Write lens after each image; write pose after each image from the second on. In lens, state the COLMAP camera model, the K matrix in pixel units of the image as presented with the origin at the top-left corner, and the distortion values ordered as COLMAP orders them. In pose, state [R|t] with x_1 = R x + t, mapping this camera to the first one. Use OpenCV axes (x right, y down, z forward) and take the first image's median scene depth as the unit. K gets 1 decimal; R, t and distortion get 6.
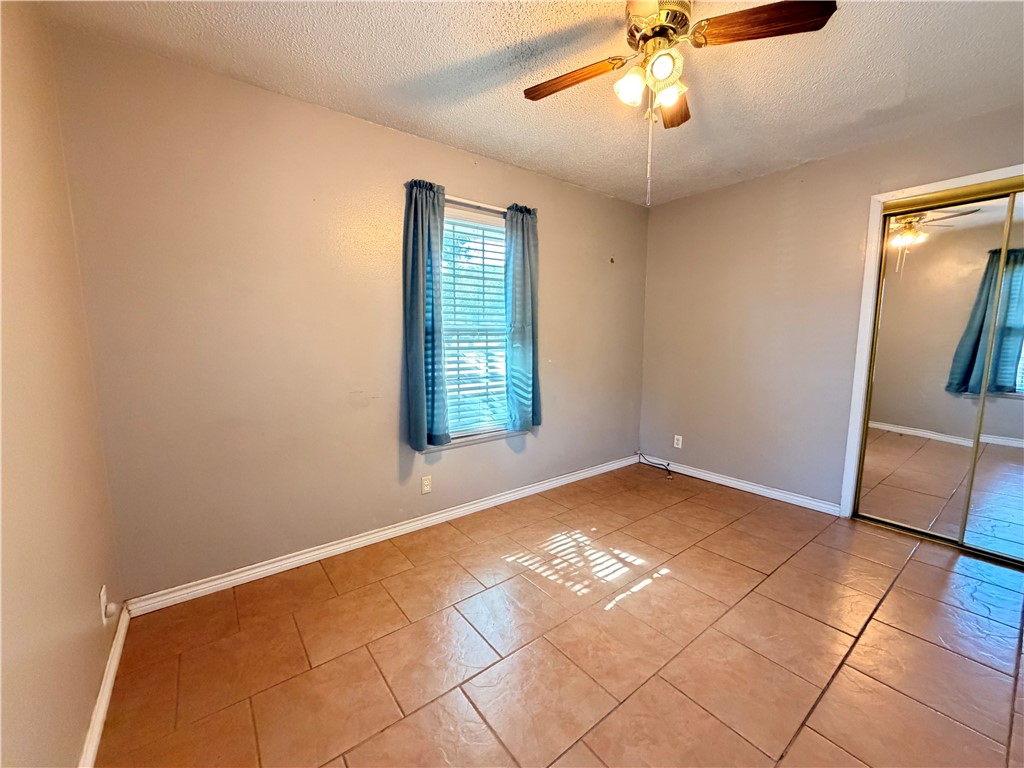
lens RADIAL K [[410.4, 0, 509.4], [0, 410.4, 386.0], [0, 0, 1]] dist [0.000043, -0.000413]
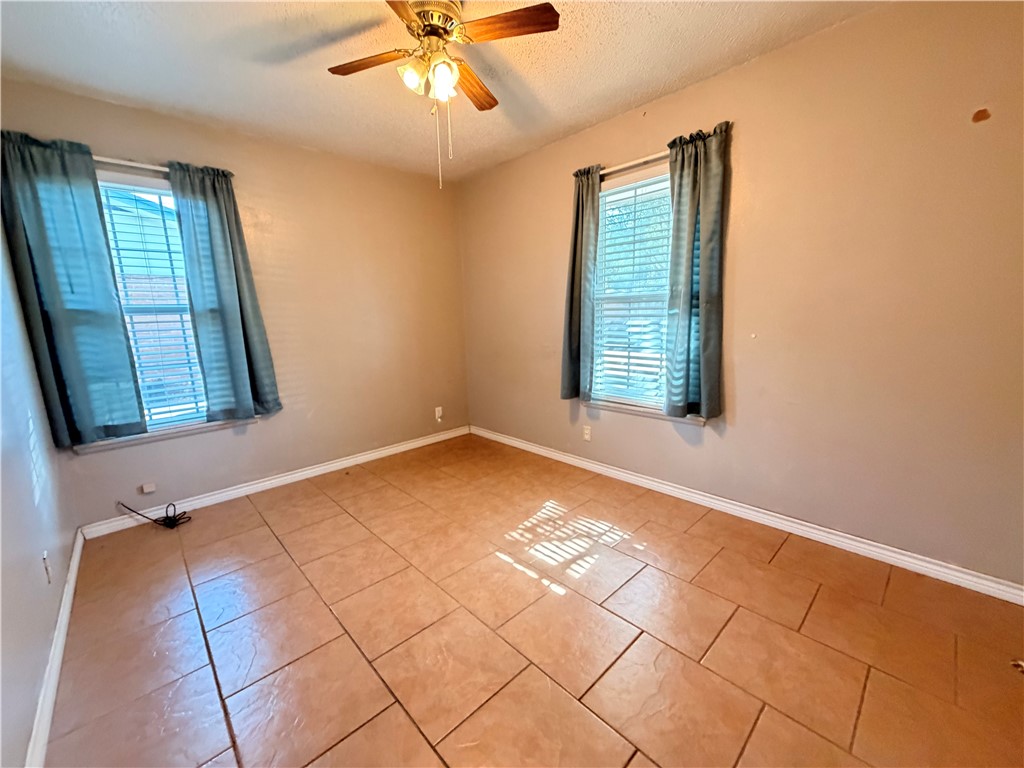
lens RADIAL K [[408.7, 0, 508.3], [0, 408.7, 386.6], [0, 0, 1]] dist [0.000907, -0.000752]
pose [[0.103116, 0.173343, -0.979448, 0.901162], [-0.096061, 0.981830, 0.163652, -0.061047], [0.990020, 0.077212, 0.117894, 0.633736]]
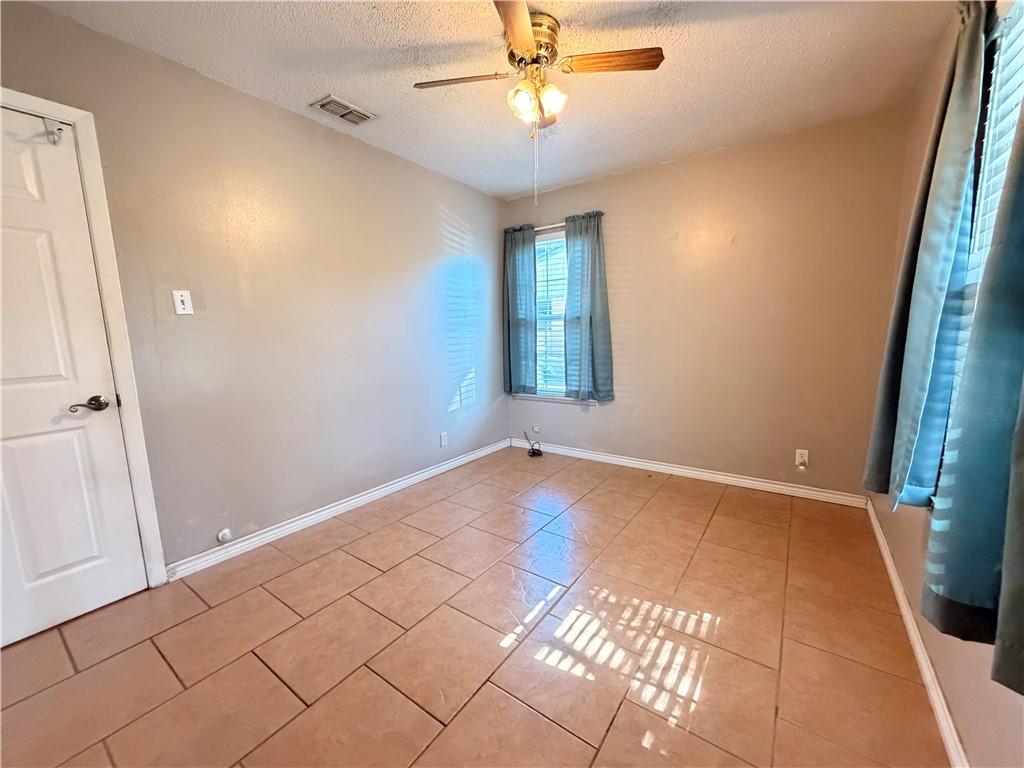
lens RADIAL K [[408.7, 0, 508.3], [0, 408.7, 386.6], [0, 0, 1]] dist [0.000907, -0.000752]
pose [[-0.955116, 0.060869, -0.289911, 0.457952], [-0.016414, 0.966284, 0.256956, -0.136670], [0.295777, 0.250182, -0.921914, 1.271797]]
